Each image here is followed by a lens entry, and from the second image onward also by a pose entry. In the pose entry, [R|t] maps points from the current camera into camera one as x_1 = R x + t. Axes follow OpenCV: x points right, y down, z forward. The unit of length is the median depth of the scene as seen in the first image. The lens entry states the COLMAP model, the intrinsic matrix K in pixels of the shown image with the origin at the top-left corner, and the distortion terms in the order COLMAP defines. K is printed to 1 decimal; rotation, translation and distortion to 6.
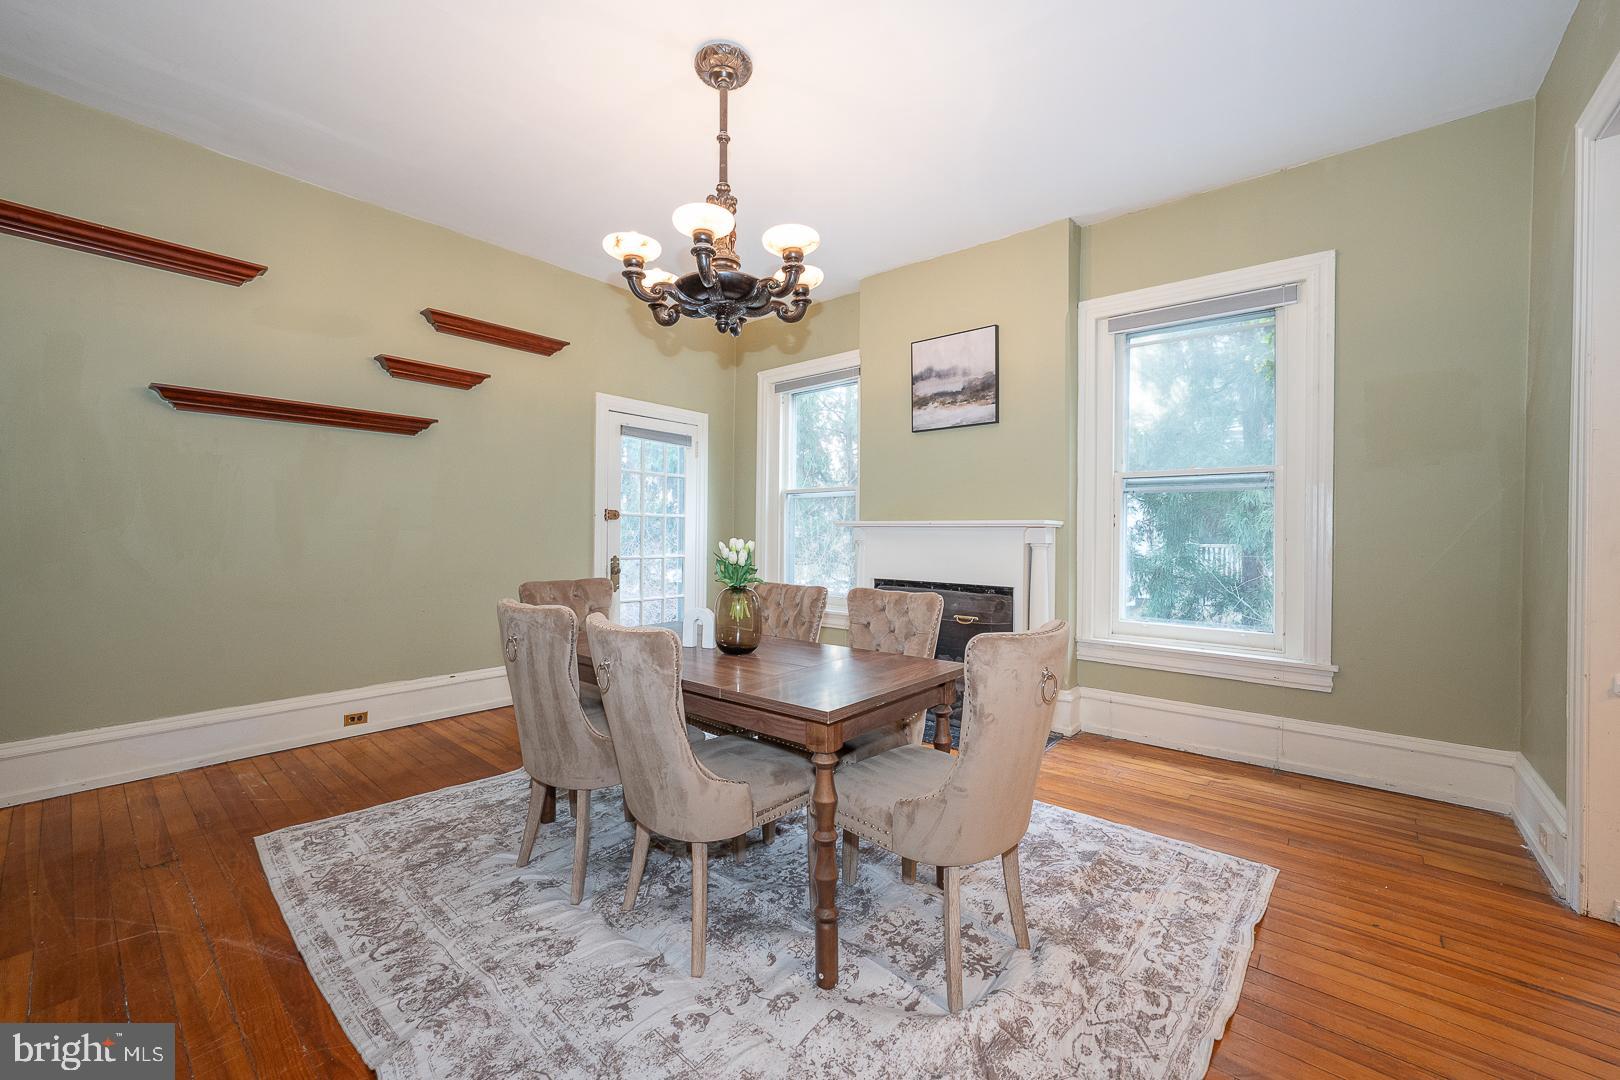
lens RADIAL K [[632.3, 0, 795.6], [0, 632.3, 537.3], [0, 0, 1]] dist [-0.003907, -0.000113]
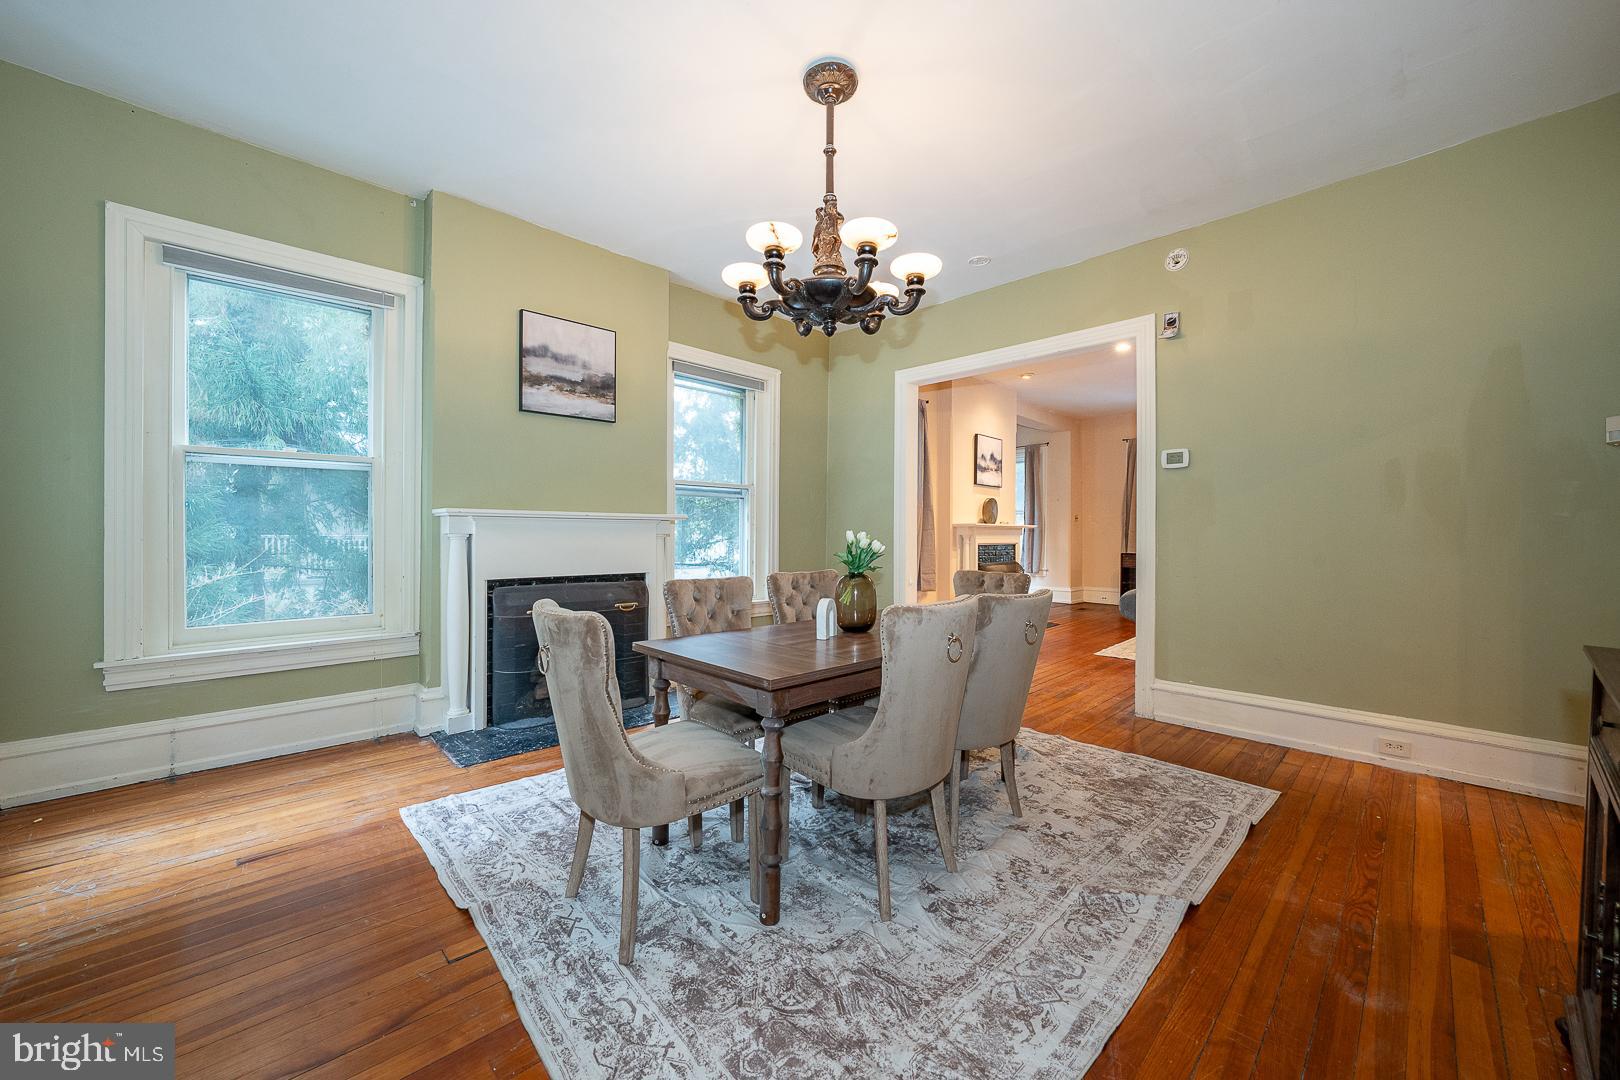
lens RADIAL K [[632.3, 0, 795.1], [0, 632.3, 534.1], [0, 0, 1]] dist [-0.003907, -0.000113]
pose [[0.092544, -0.012709, 0.995628, -0.733855], [0.003780, 0.999916, 0.012412, -0.003456], [-0.995701, 0.002615, 0.092584, 0.597326]]
